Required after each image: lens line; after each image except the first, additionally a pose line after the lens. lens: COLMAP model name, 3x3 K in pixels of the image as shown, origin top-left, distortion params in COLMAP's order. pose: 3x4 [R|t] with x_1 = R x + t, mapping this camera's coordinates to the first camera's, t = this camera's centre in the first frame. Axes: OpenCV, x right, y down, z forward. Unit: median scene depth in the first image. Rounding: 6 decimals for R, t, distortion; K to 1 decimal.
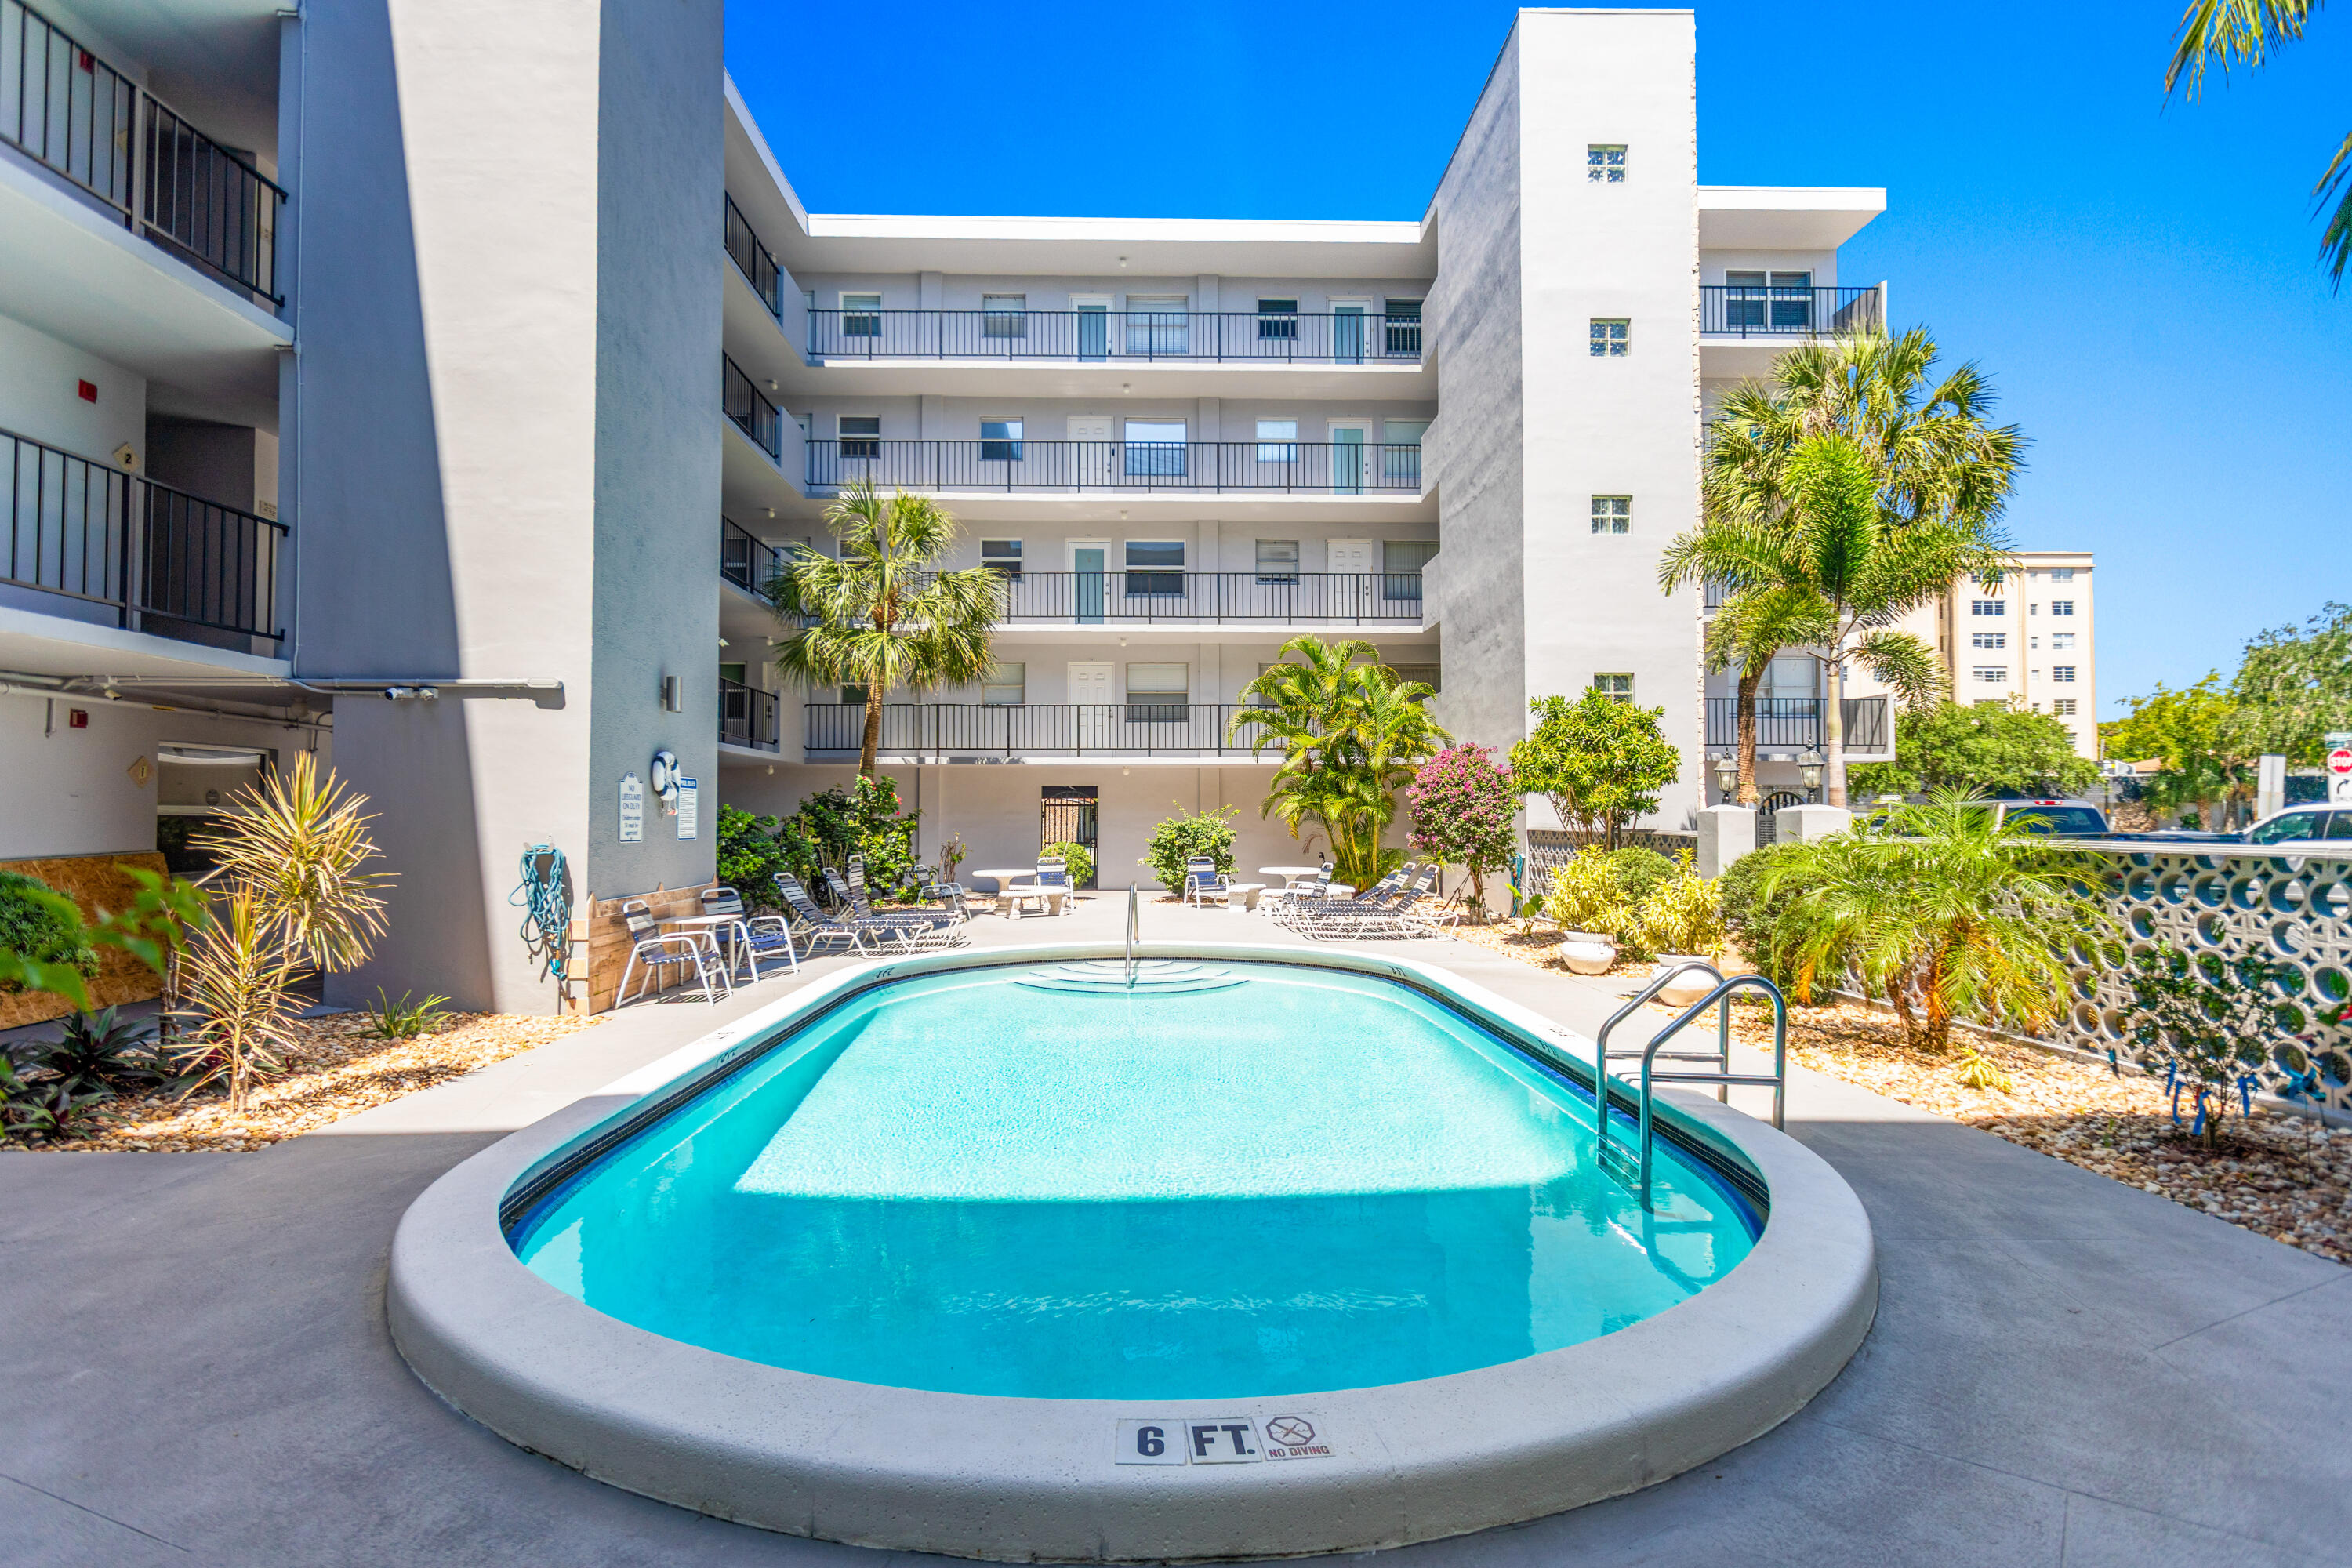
lens RADIAL K [[1140.4, 0, 1176.0], [0, 1140.4, 784.0], [0, 0, 1]] dist [0.006203, 0.000176]
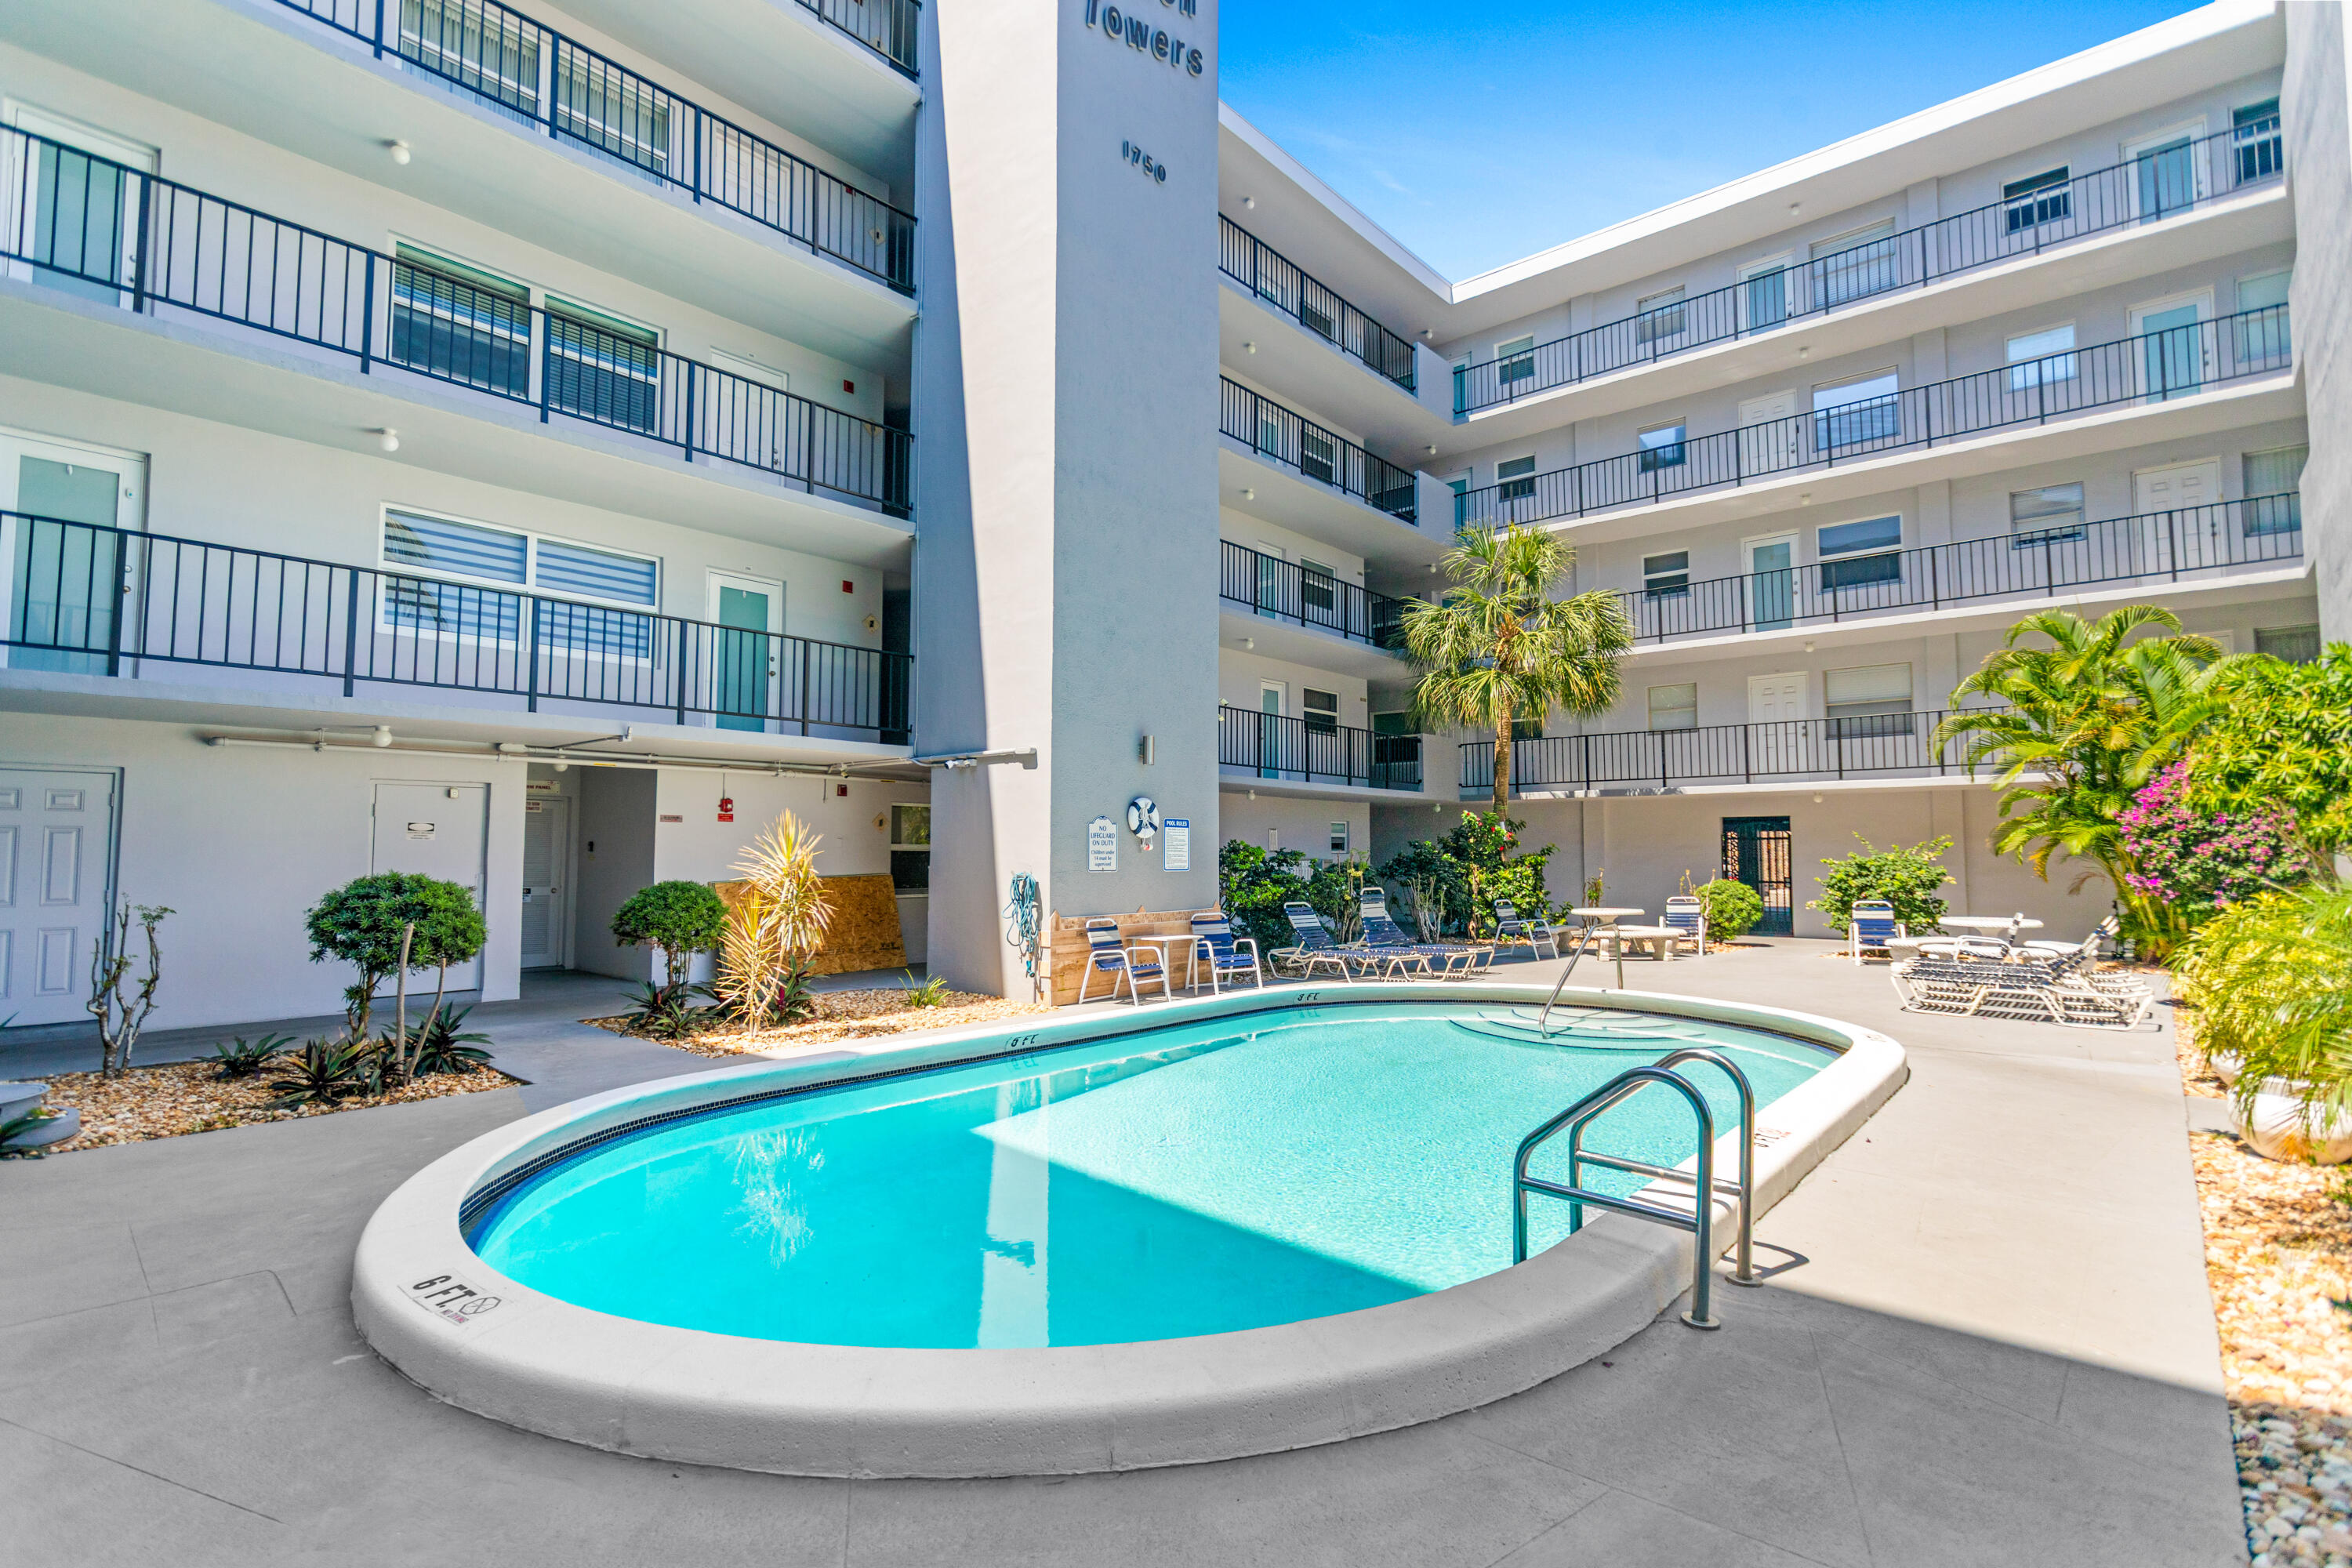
lens RADIAL K [[1126.9, 0, 1176.0], [0, 1126.9, 784.0], [0, 0, 1]] dist [0.005321, 0.001197]
pose [[0.733401, -0.041679, -0.678518, 0.199817], [0.019784, 0.999005, -0.039981, 0.002797], [0.679509, 0.015898, 0.733495, 0.070027]]
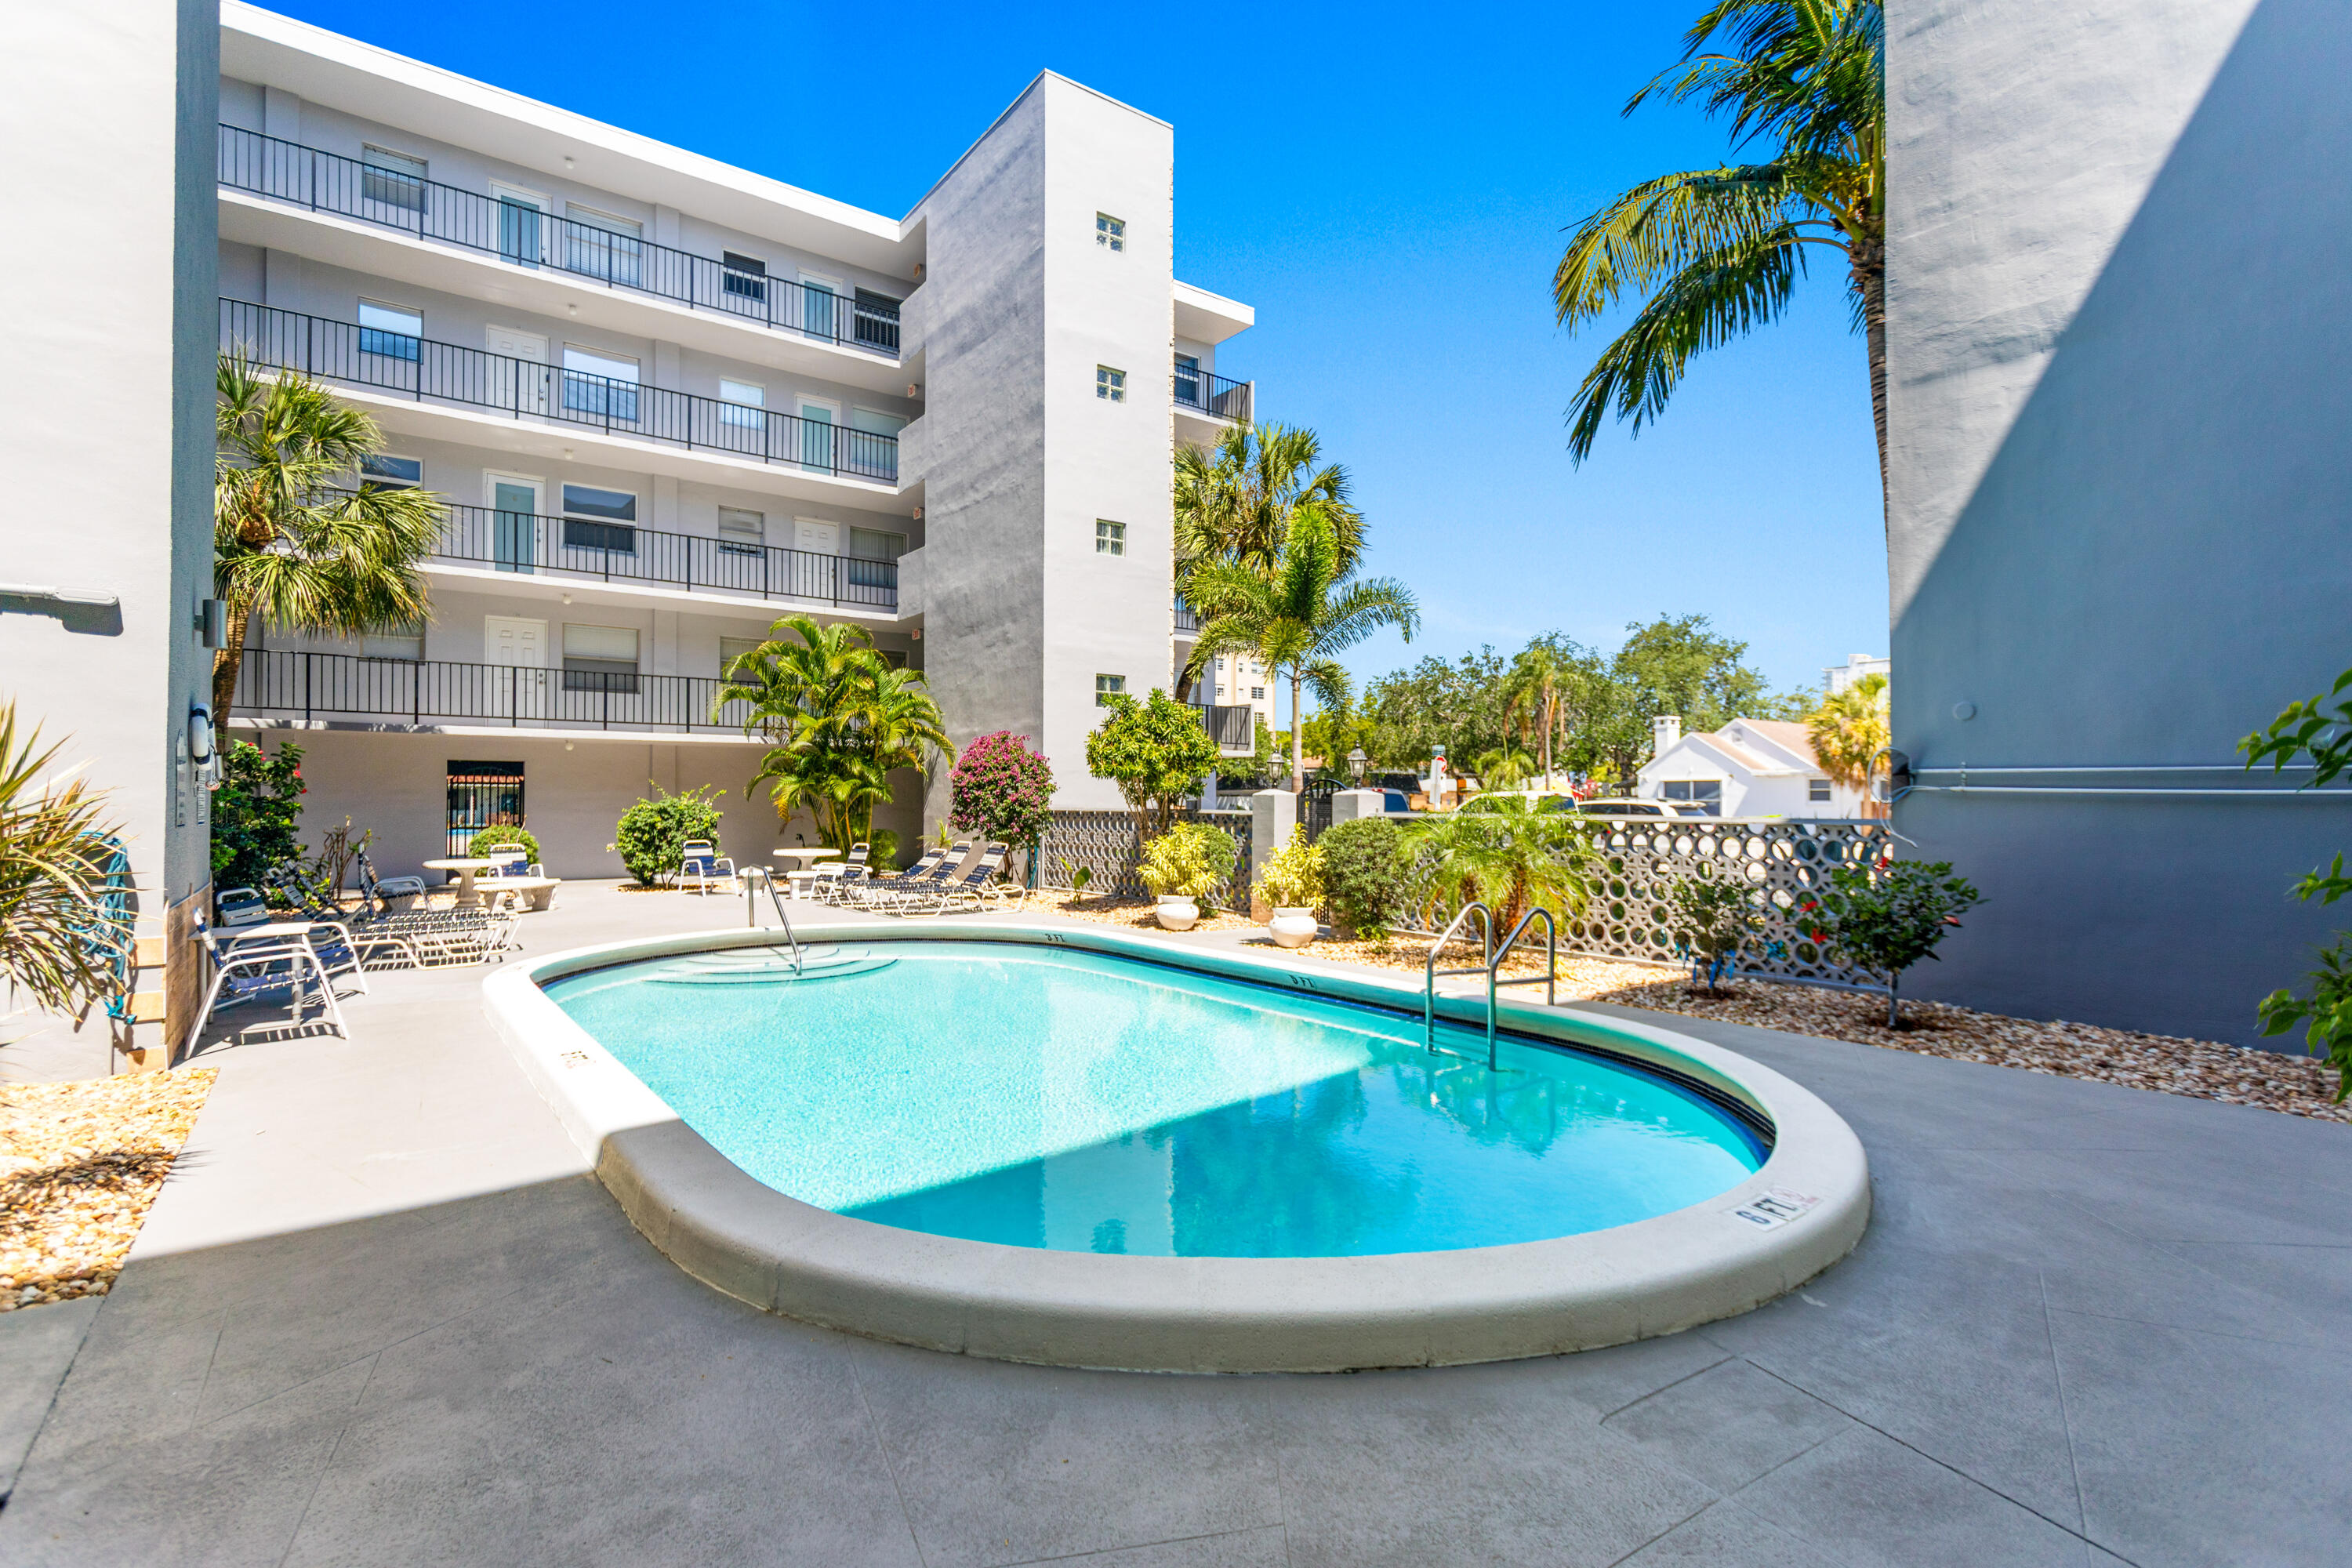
lens RADIAL K [[1107.0, 0, 1176.0], [0, 1107.0, 784.0], [0, 0, 1]] dist [0.004779, 0.001721]
pose [[0.817553, 0.011339, 0.575742, -0.174653], [-0.019449, 0.999779, 0.007927, 0.002759], [-0.575525, -0.017679, 0.817593, 0.032902]]
